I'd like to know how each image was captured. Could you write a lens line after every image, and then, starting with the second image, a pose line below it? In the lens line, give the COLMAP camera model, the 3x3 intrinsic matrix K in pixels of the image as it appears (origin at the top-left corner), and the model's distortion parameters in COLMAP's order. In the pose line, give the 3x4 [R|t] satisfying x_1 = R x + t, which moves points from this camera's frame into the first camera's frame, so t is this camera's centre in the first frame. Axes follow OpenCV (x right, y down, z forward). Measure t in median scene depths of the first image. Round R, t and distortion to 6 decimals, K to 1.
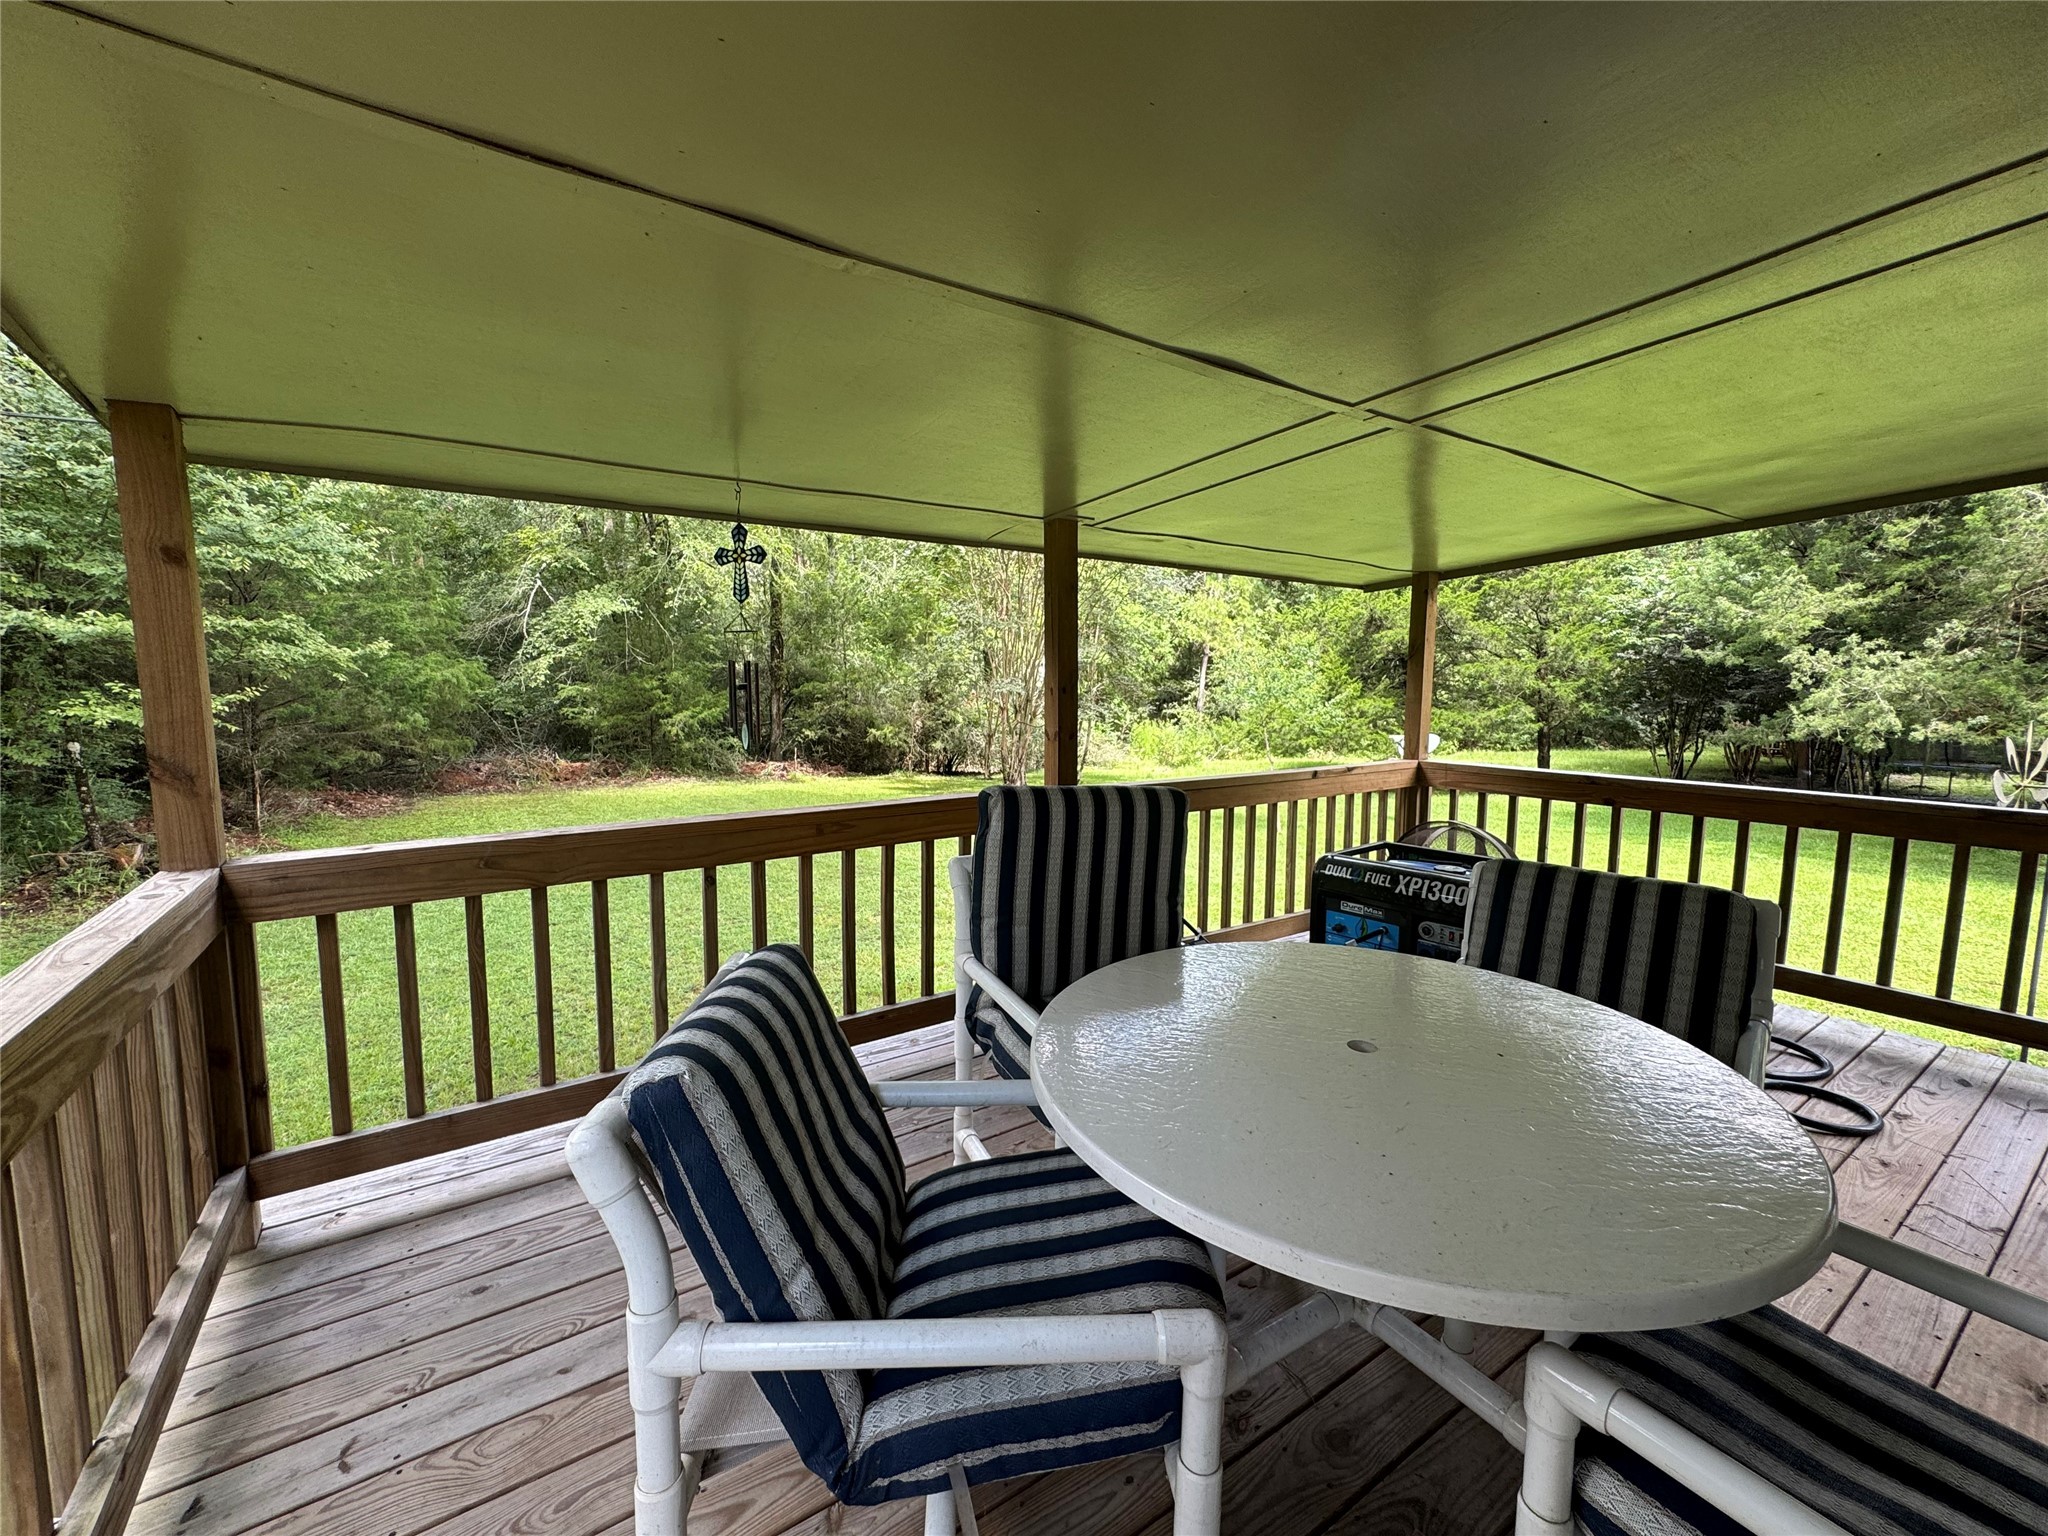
lens RADIAL K [[821.1, 0, 1024.0], [0, 821.1, 768.0], [0, 0, 1]] dist [0.000507, 0.000149]
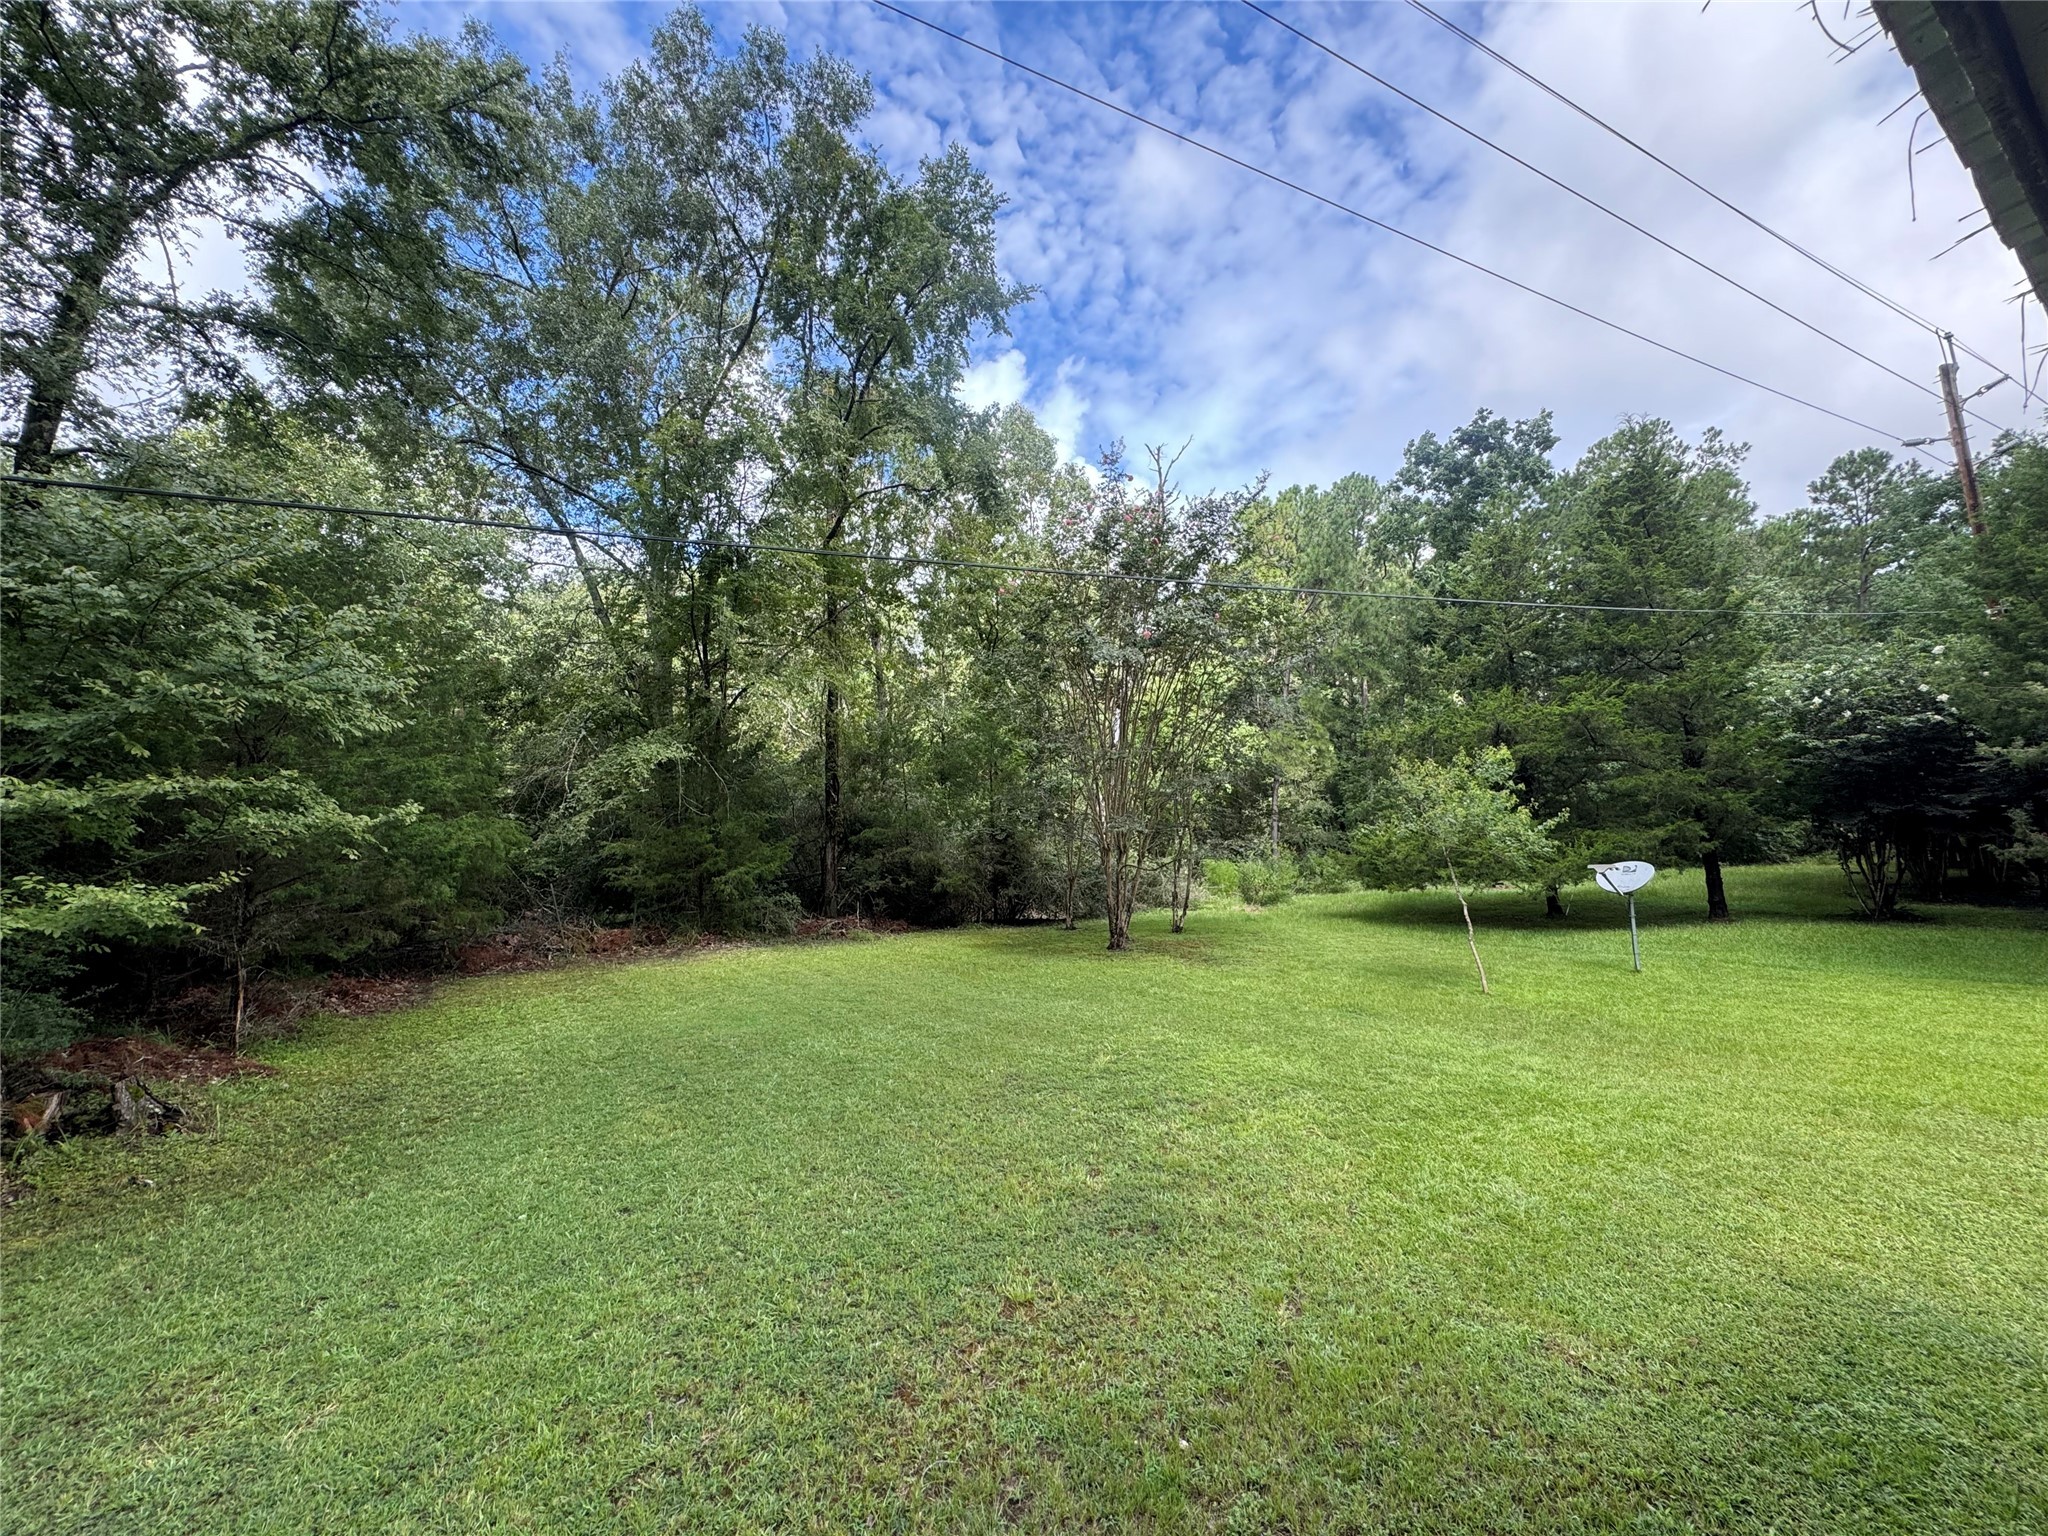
lens RADIAL K [[821.1, 0, 1024.0], [0, 821.1, 768.0], [0, 0, 1]] dist [0.000507, 0.000149]
pose [[0.999018, -0.041685, -0.014995, -0.092247], [0.038675, 0.985758, -0.163665, -0.017698], [0.021603, 0.162925, 0.986402, 0.117728]]
